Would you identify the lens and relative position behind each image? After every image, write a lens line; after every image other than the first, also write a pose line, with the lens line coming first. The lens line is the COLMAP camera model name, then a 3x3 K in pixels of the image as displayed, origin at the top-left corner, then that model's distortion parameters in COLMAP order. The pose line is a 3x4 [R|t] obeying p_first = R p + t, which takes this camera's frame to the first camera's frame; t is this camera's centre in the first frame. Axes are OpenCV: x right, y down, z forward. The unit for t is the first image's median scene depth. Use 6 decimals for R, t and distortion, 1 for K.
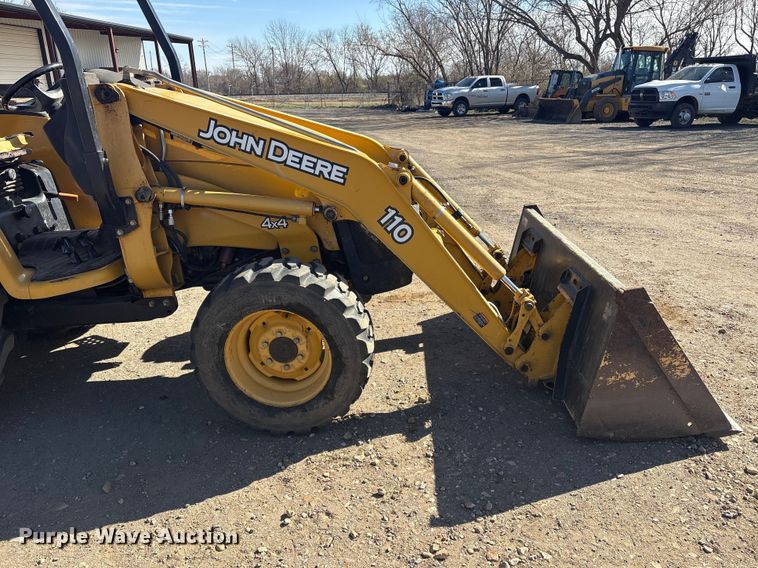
lens RADIAL K [[576.7, 0, 379.0], [0, 576.7, 284.0], [0, 0, 1]] dist [0.023401, -0.007644]
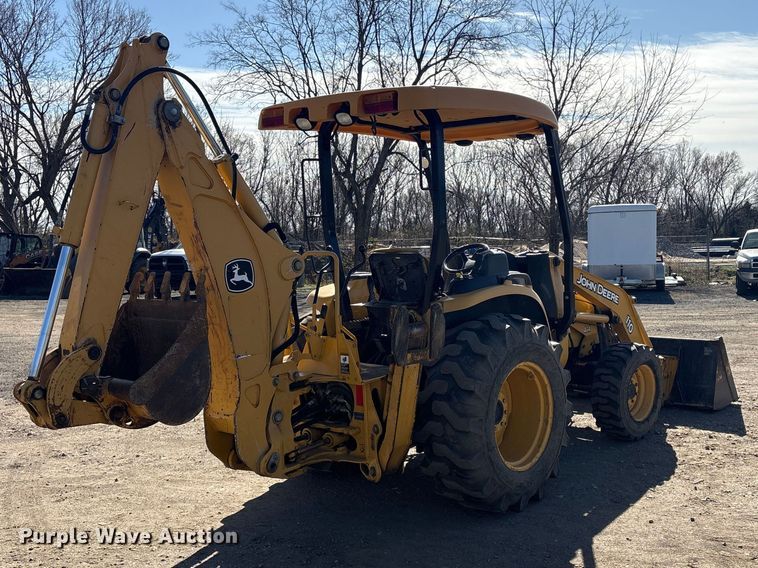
lens RADIAL K [[815.7, 0, 378.1], [0, 815.7, 301.2], [0, 0, 1]] dist [0.095529, -0.000630]
pose [[0.657888, -0.039514, 0.752078, -2.601535], [0.238830, 0.958024, -0.158586, 0.060329], [-0.714243, 0.283951, 0.639710, -0.191845]]
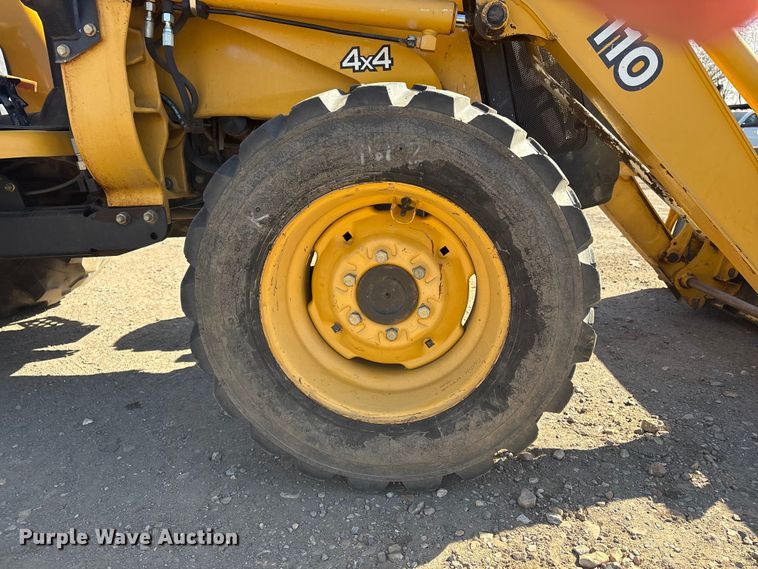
lens RADIAL K [[562.3, 0, 378.7], [0, 562.3, 263.8], [0, 0, 1]] dist [0.067698, -0.097812]
pose [[0.999134, 0.032181, -0.026362, -0.156815], [-0.035028, 0.992657, -0.115785, 0.137206], [0.022442, 0.116608, 0.992924, 0.539295]]
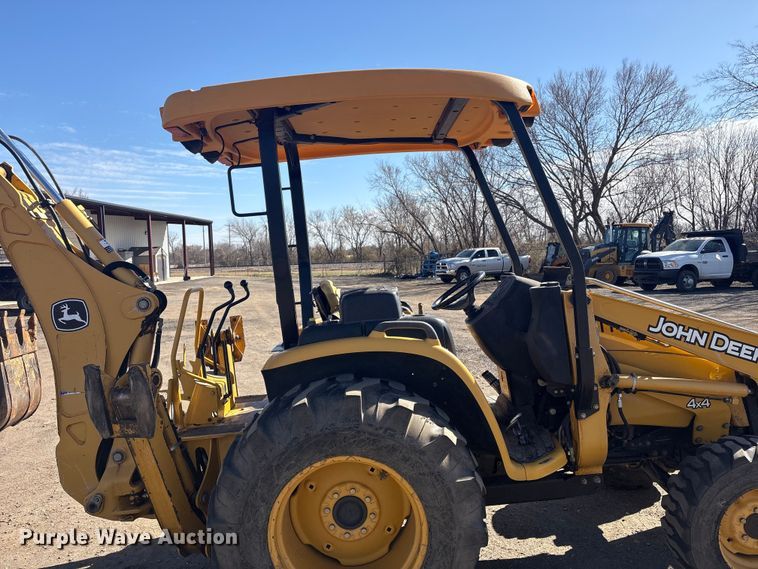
lens RADIAL K [[544.7, 0, 379.0], [0, 544.7, 284.5], [0, 0, 1]] dist [0.068965, -0.057528]
pose [[0.999534, -0.018458, 0.024328, -0.855263], [0.024429, 0.961333, -0.274302, -0.048269], [-0.018324, 0.274769, 0.961336, -0.096451]]
